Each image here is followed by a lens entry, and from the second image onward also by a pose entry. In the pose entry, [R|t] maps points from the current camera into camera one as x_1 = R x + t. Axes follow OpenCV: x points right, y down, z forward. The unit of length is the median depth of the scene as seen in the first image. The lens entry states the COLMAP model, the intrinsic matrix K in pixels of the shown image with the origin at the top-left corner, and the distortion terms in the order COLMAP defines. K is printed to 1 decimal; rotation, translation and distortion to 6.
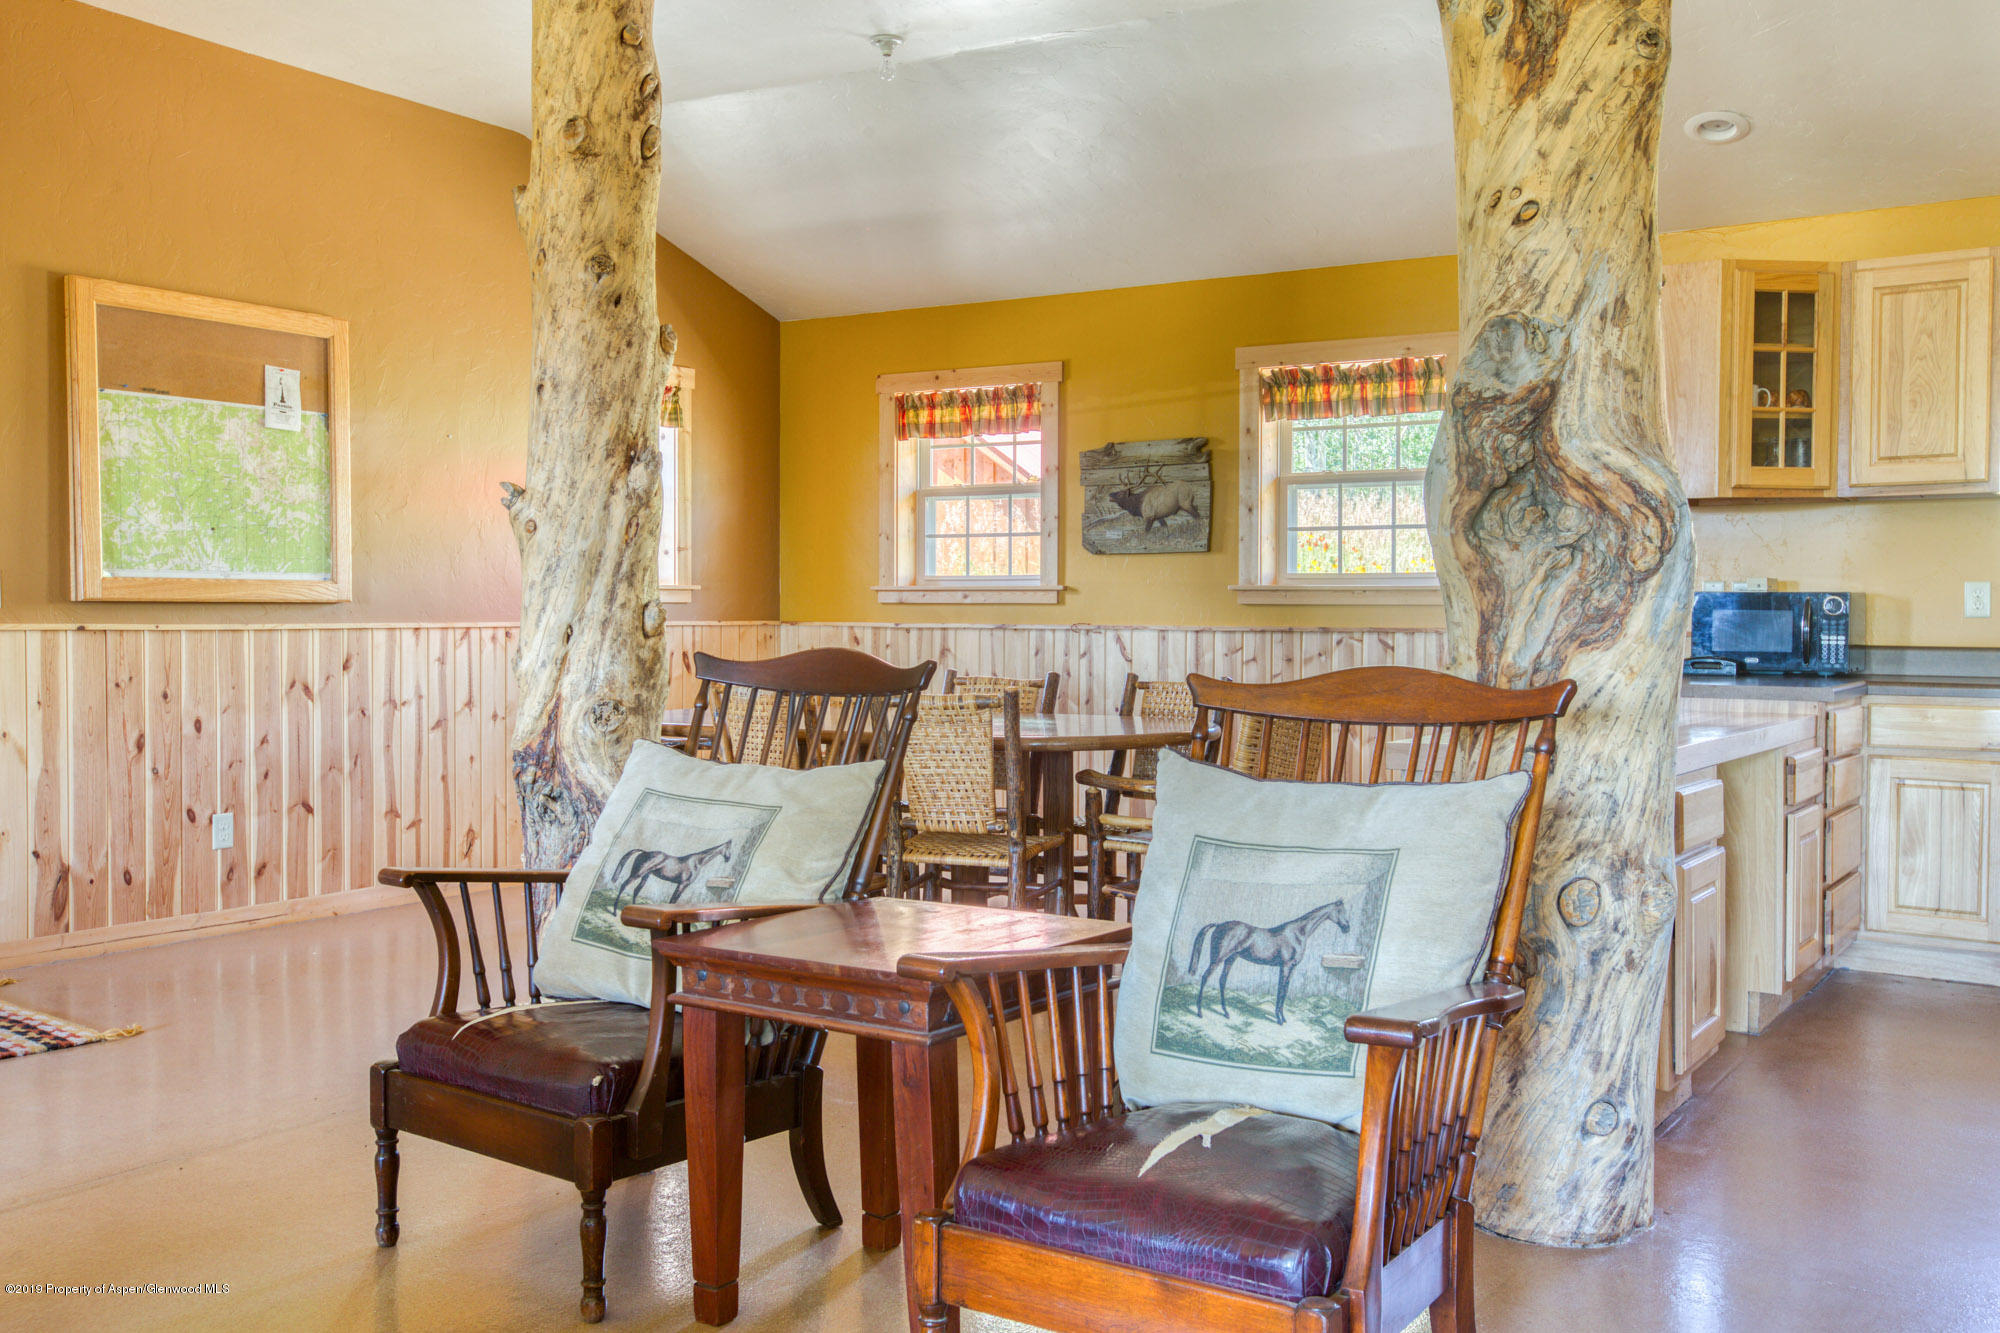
lens RADIAL K [[1896.0, 0, 1009.5], [0, 1896.0, 662.4], [0, 0, 1]] dist [0.037047, 0.061929]
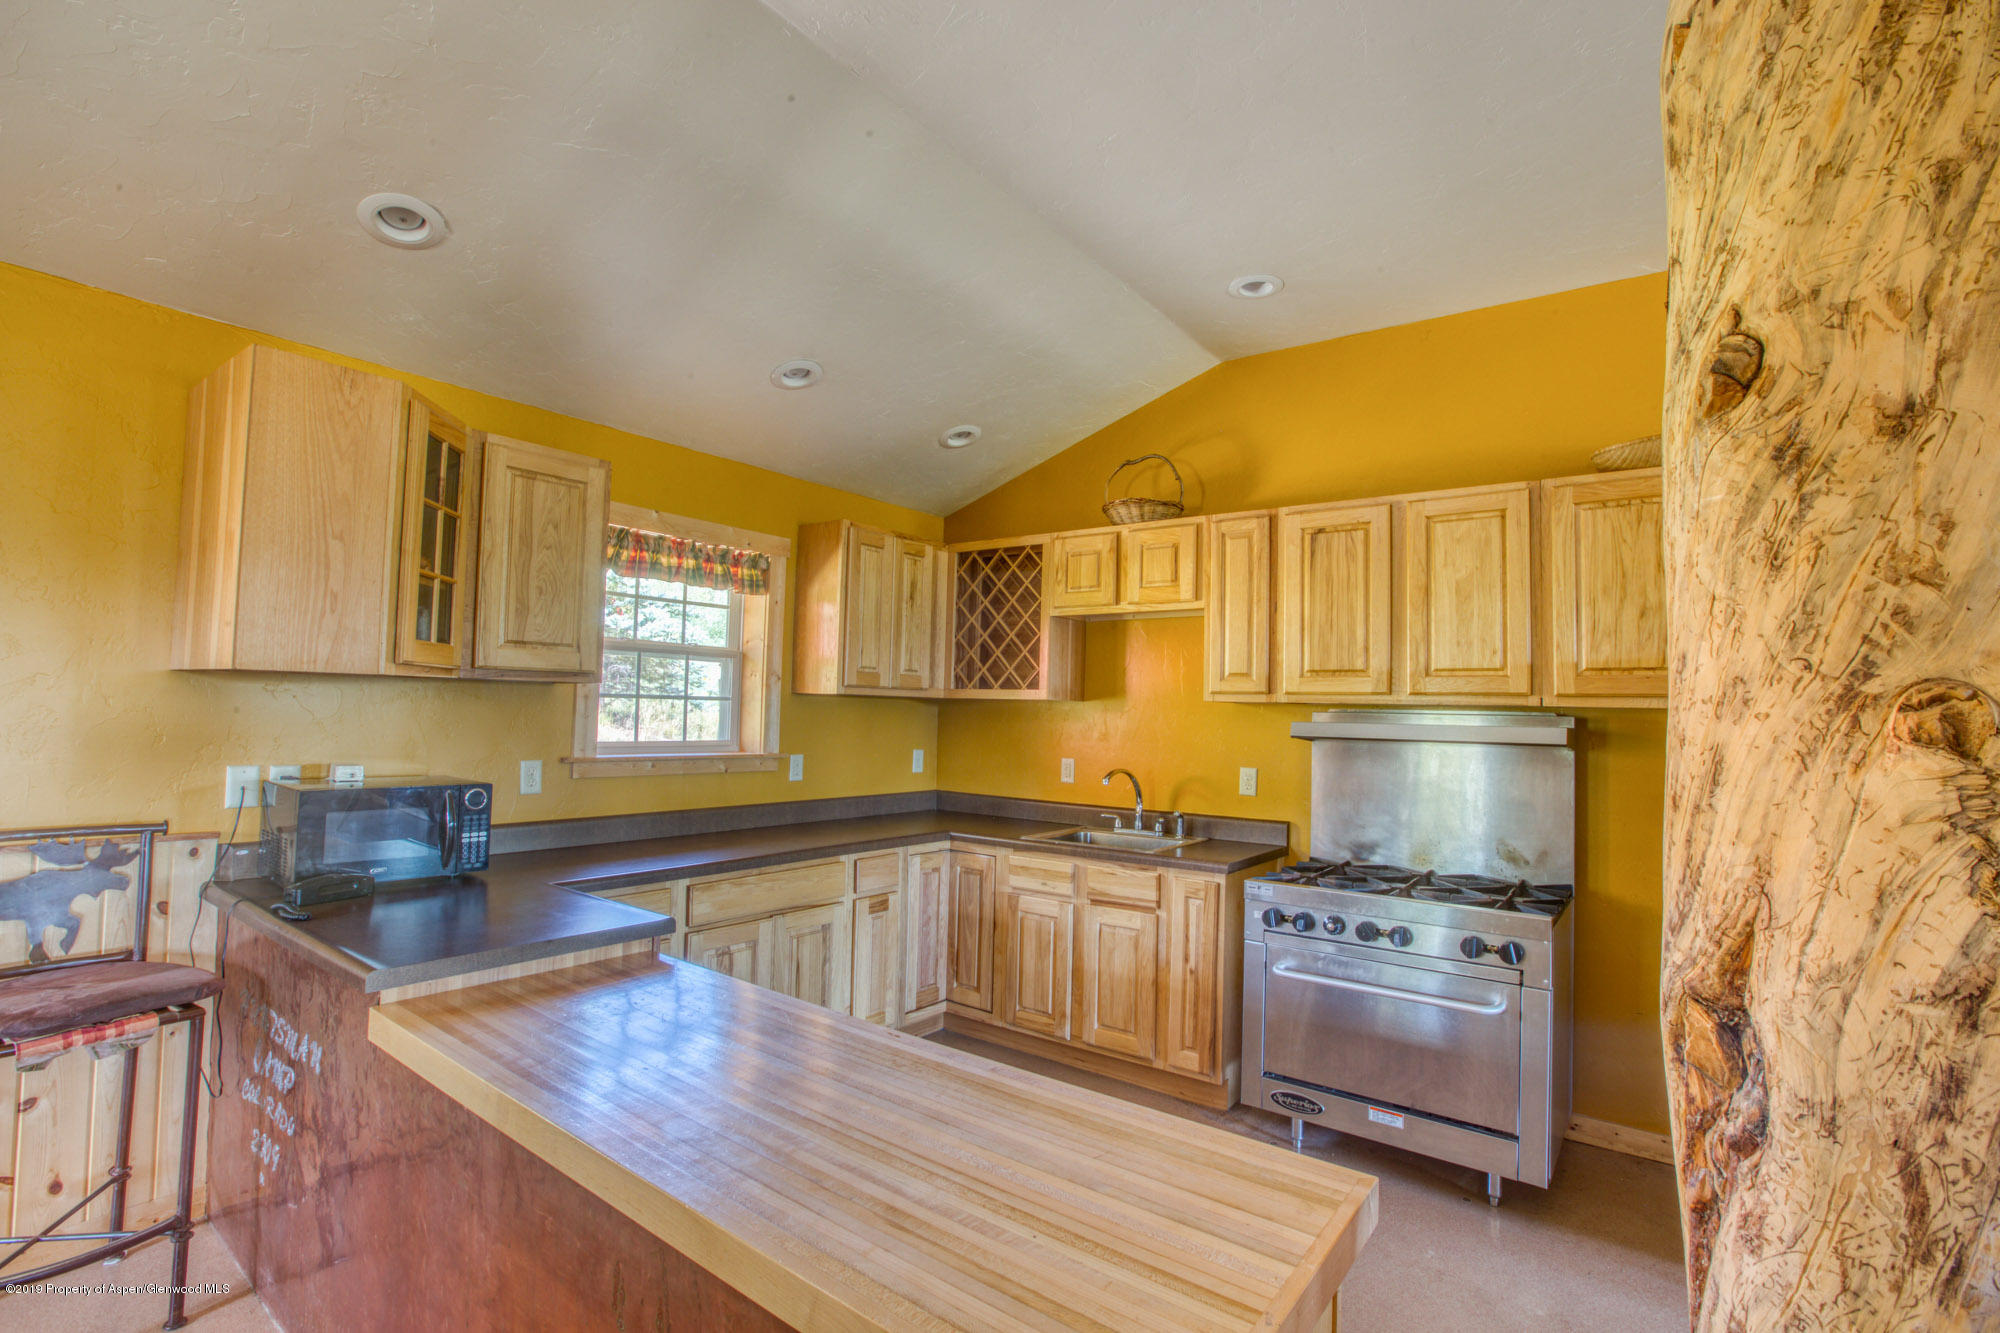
lens RADIAL K [[917.1, 0, 996.5], [0, 917.1, 663.7], [0, 0, 1]] dist [-0.039266, 0.010878]
pose [[0.075440, 0.047795, 0.996004, 0.017984], [0.007339, 0.998797, -0.048485, -0.070748], [-0.997123, 0.010967, 0.074998, 0.715049]]
